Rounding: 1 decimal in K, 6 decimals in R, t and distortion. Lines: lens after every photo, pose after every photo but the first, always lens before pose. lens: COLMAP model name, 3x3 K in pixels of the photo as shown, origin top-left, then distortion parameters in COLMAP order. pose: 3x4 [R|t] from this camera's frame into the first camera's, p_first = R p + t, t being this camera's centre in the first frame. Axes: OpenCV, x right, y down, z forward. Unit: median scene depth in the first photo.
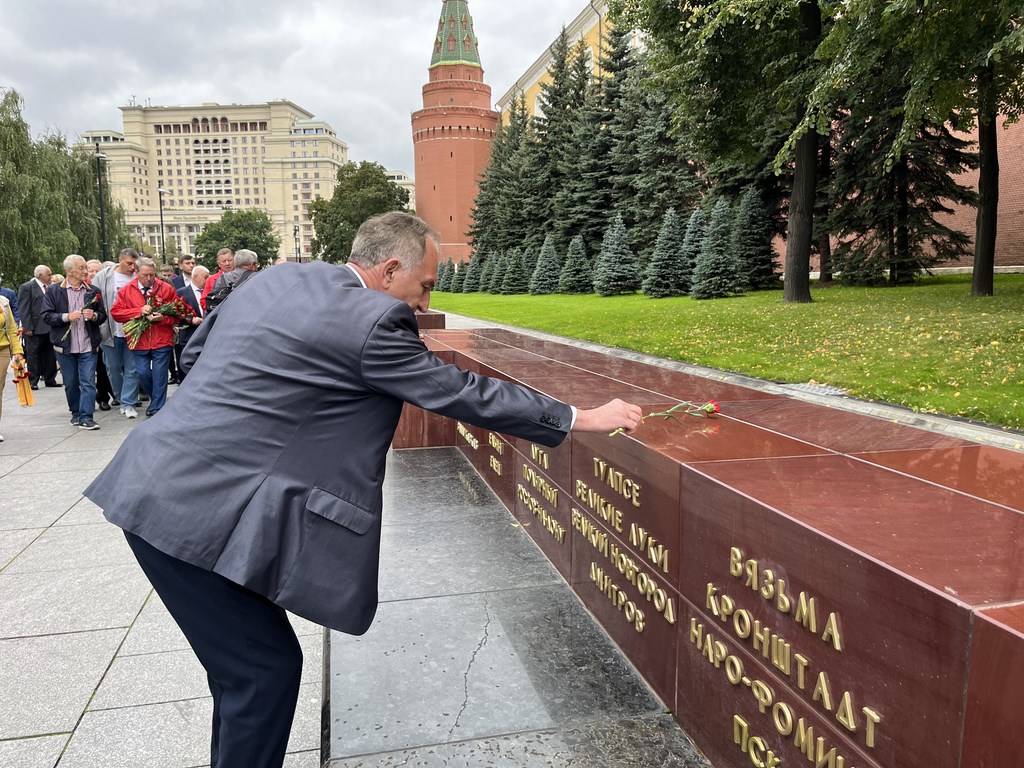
lens RADIAL K [[776.4, 0, 512.0], [0, 776.4, 384.0], [0, 0, 1]] dist [0.013569, 0.006388]
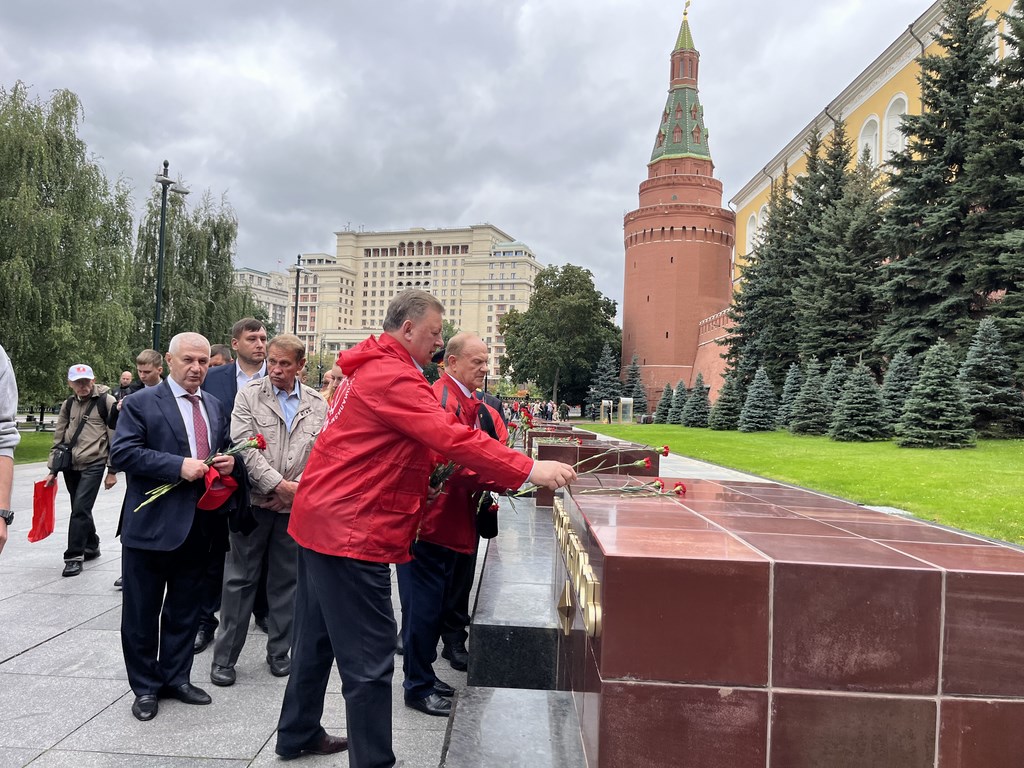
lens RADIAL K [[774.3, 0, 512.1], [0, 774.3, 383.0], [0, 0, 1]] dist [0.081773, -0.107385]
pose [[0.971362, 0.037760, -0.234585, -0.019592], [-0.076033, 0.984776, -0.156321, -0.010548], [0.225111, 0.169680, 0.959444, 0.085054]]
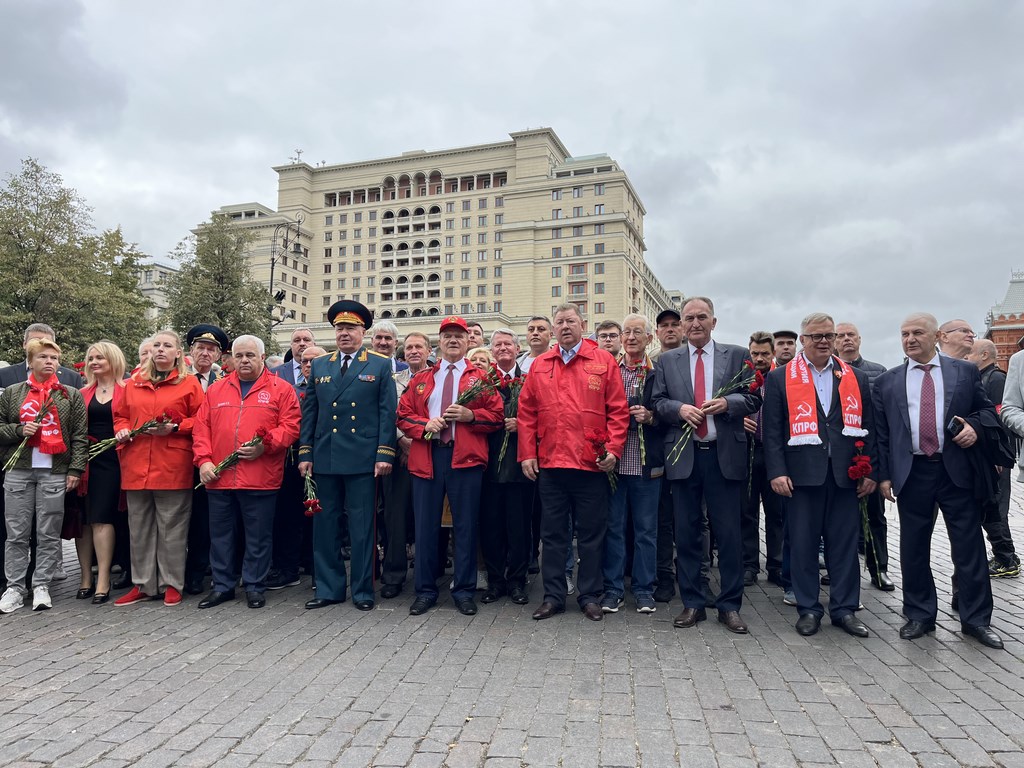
lens RADIAL K [[771.8, 0, 512.3], [0, 771.8, 378.7], [0, 0, 1]] dist [0.060793, -0.061216]
pose [[0.976673, -0.010102, -0.214493, -0.190007], [-0.040224, 0.972604, -0.228964, -0.059743], [0.210929, 0.232251, 0.949510, 0.495851]]
